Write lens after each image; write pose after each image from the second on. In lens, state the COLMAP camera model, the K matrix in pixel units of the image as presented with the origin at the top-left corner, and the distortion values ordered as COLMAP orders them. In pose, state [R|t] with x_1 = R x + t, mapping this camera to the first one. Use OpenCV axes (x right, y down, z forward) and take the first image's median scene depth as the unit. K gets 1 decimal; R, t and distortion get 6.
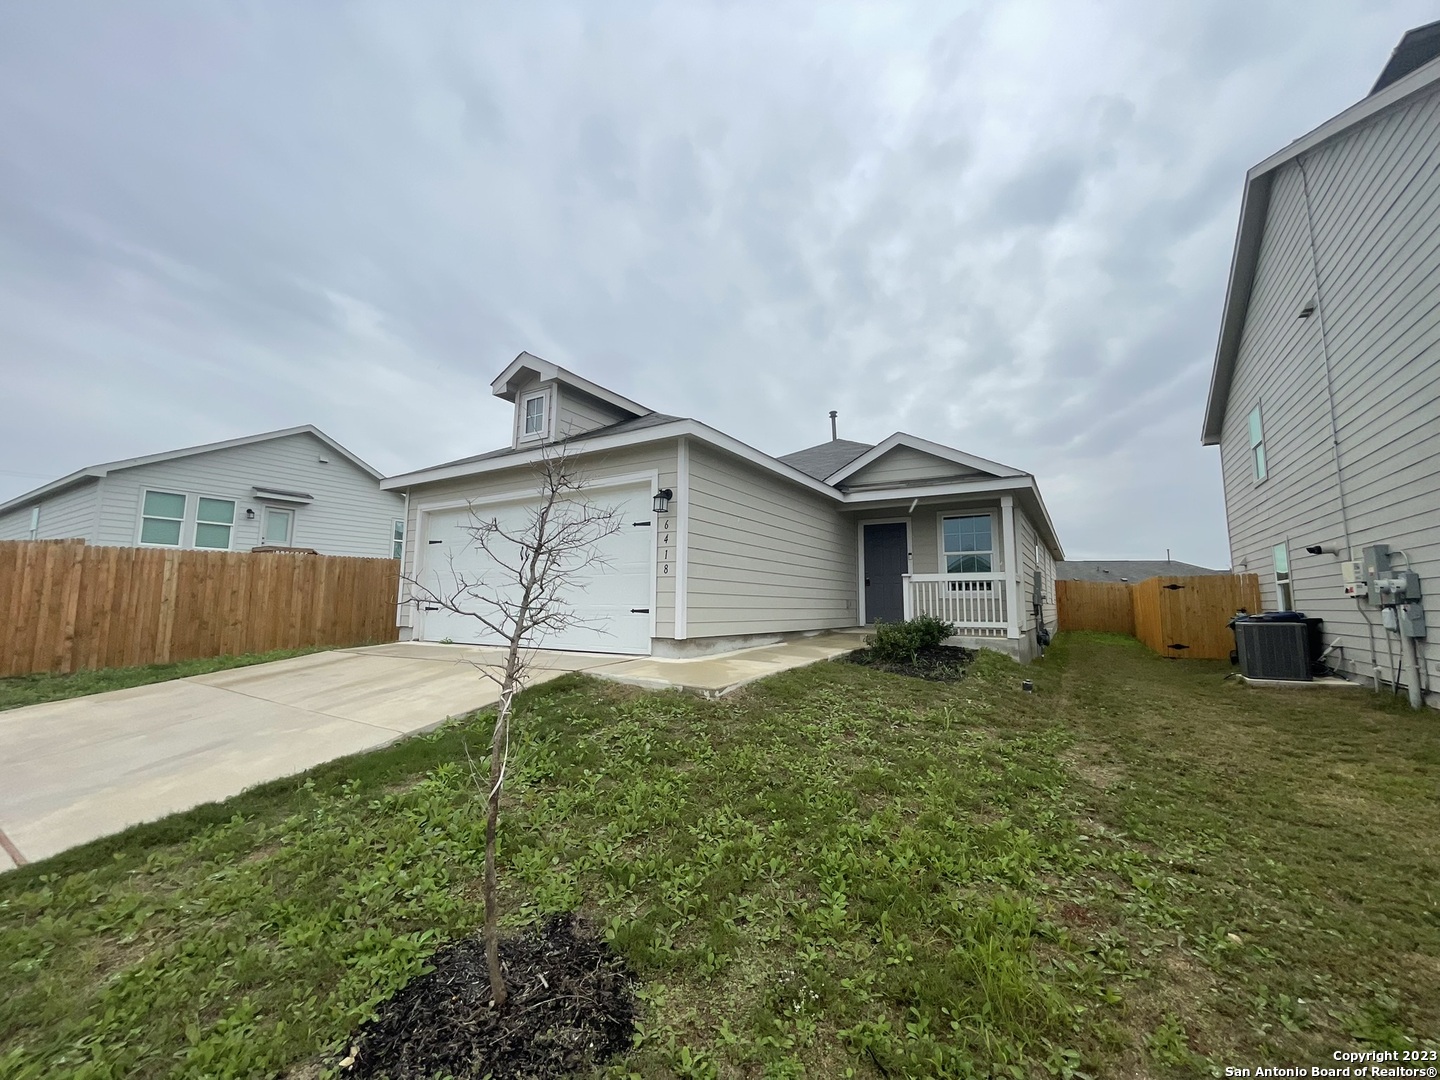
lens RADIAL K [[585.7, 0, 720.0], [0, 585.7, 540.0], [0, 0, 1]] dist [-0.000175, 0.000026]
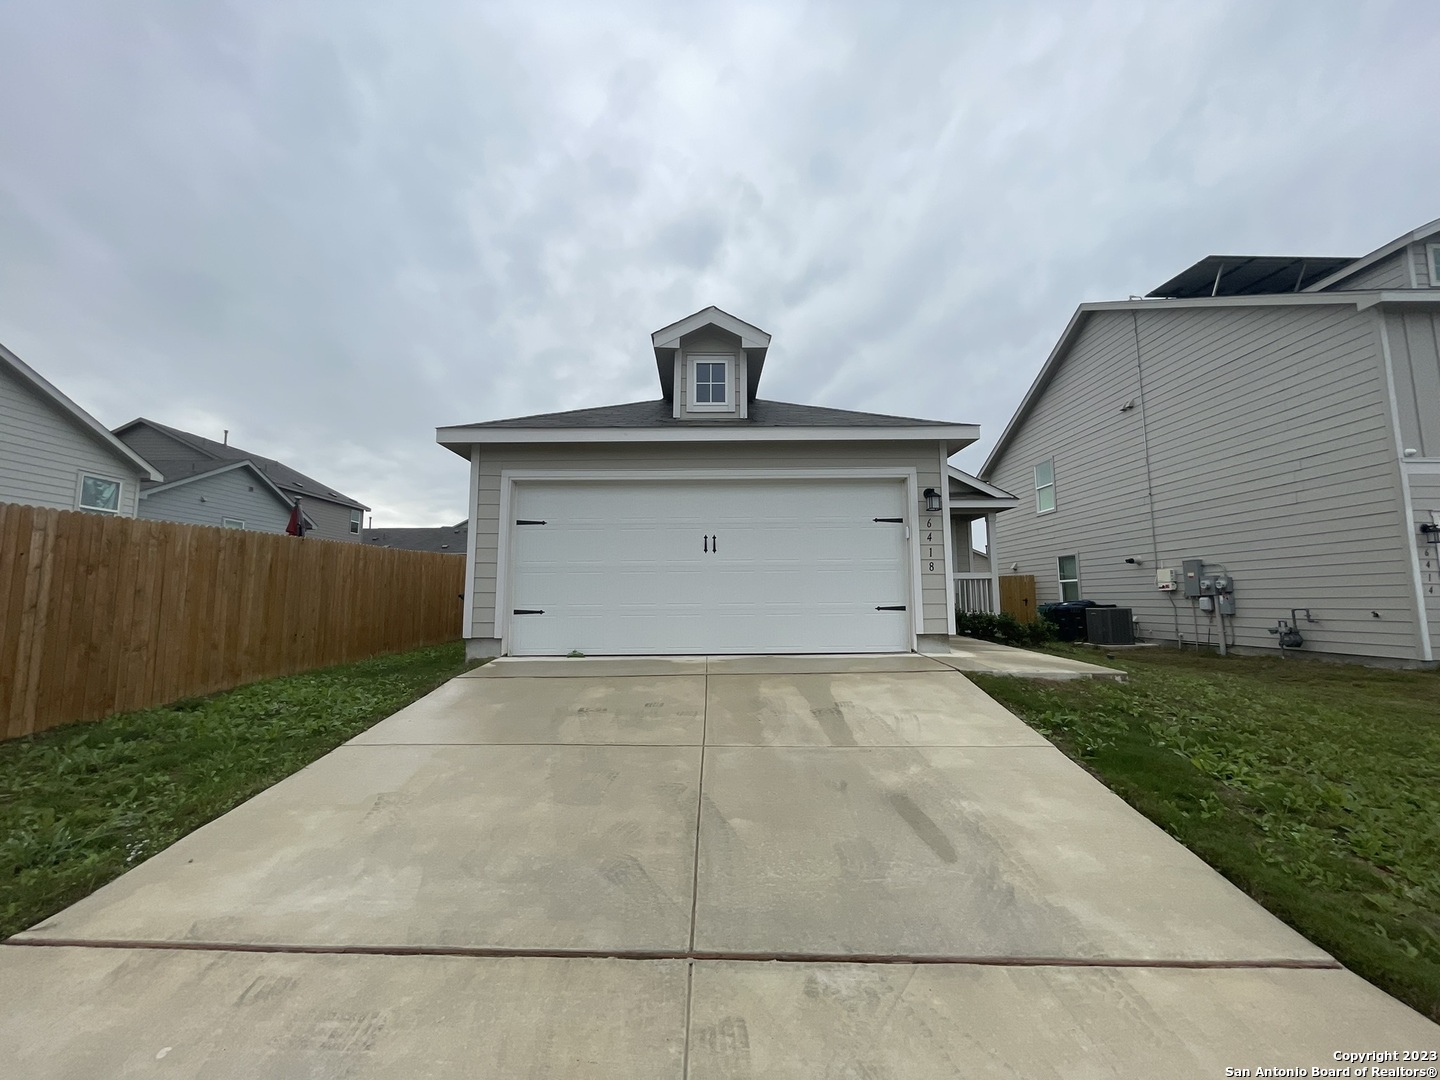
lens RADIAL K [[579.7, 0, 718.5], [0, 579.7, 534.0], [0, 0, 1]] dist [-0.002305, -0.000258]
pose [[0.845857, 0.047806, 0.531263, -0.707980], [-0.046357, 0.998796, -0.016069, 0.019663], [-0.531391, -0.011036, 0.847055, 0.258694]]
